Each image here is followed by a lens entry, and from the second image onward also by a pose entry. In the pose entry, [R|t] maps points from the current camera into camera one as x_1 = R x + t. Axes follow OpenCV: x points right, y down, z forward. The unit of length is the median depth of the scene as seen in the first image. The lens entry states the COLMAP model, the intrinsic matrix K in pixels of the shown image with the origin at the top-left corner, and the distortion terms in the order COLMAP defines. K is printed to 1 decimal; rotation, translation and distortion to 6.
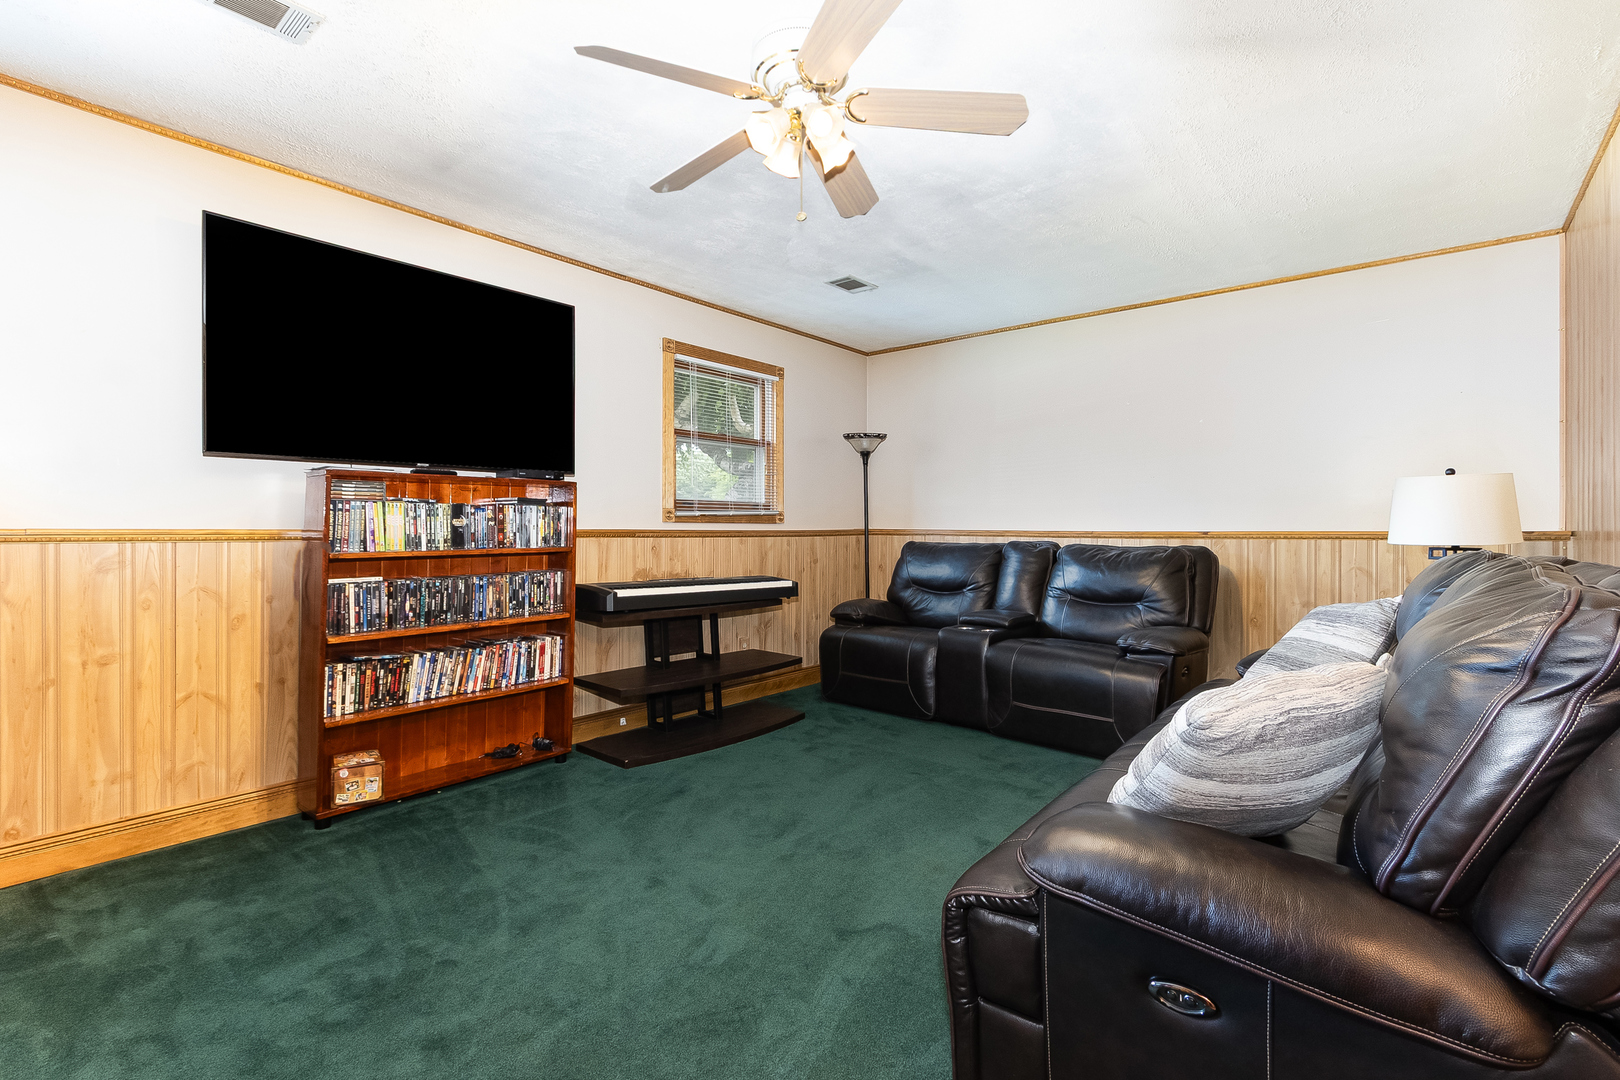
lens RADIAL K [[734.7, 0, 816.4], [0, 734.7, 533.6], [0, 0, 1]] dist [0.003972, -0.000743]
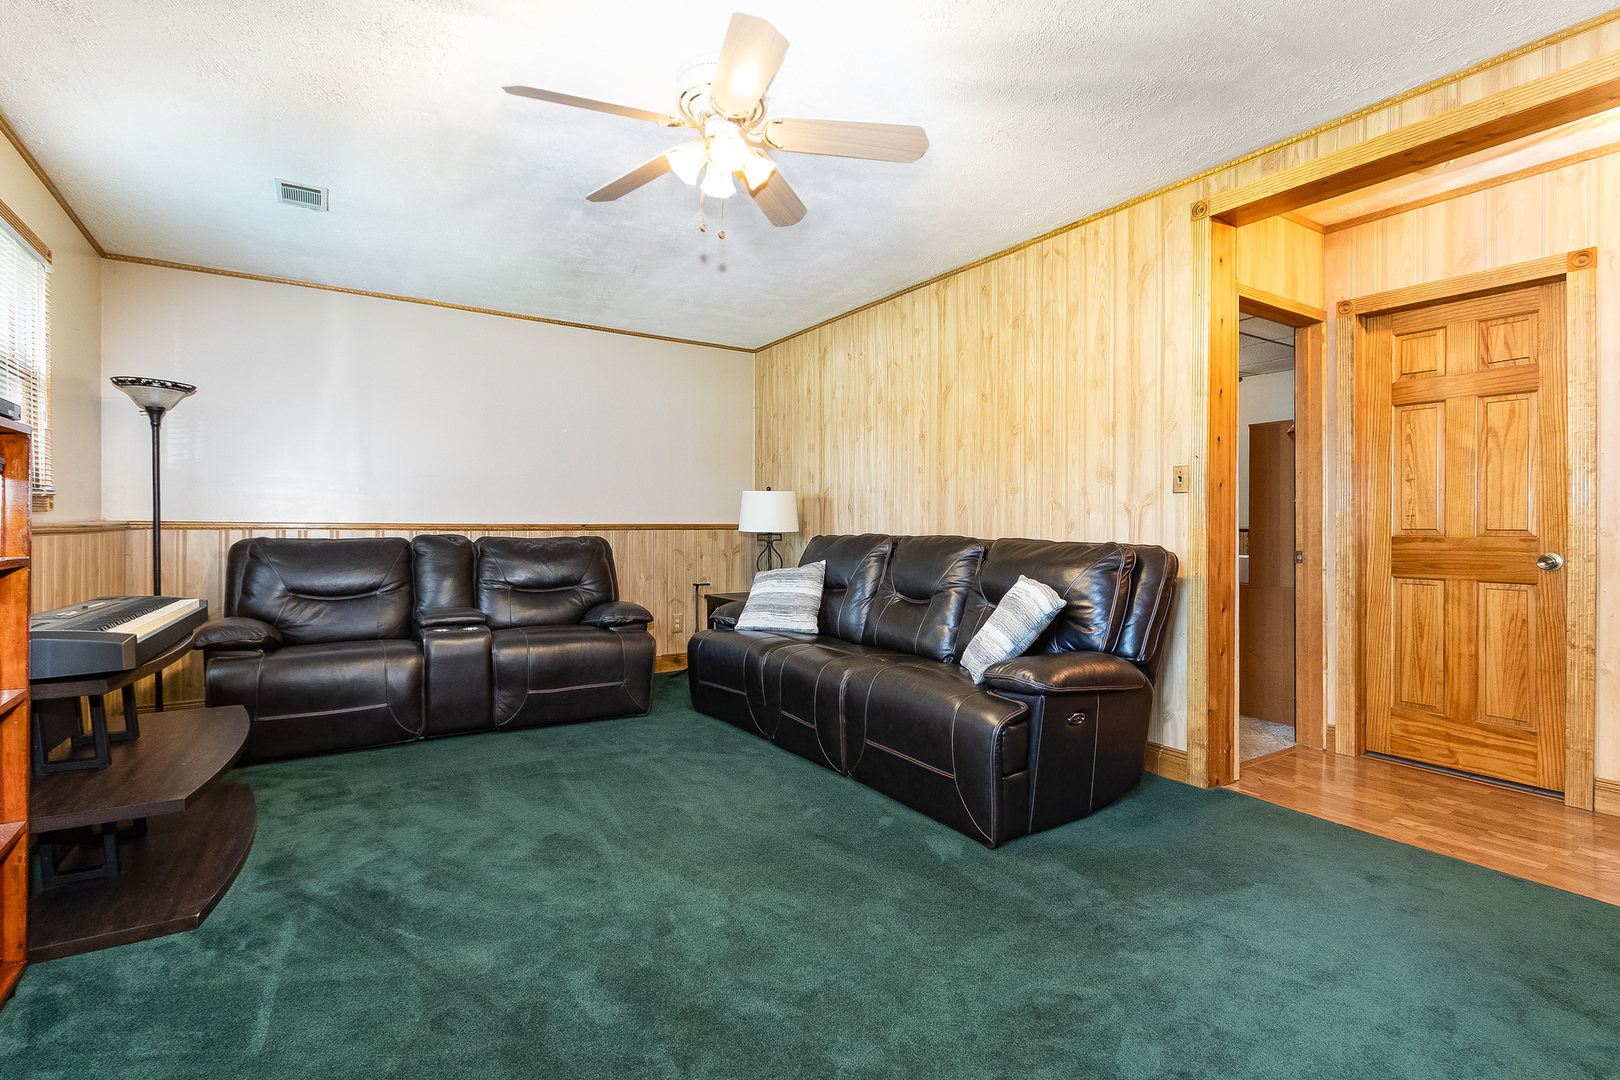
lens RADIAL K [[734.7, 0, 814.1], [0, 734.7, 531.8], [0, 0, 1]] dist [0.003972, -0.000743]
pose [[0.309808, -0.009857, 0.950748, -0.519044], [0.002777, 0.999951, 0.009462, -0.001247], [-0.950795, -0.000291, 0.309820, 0.272899]]
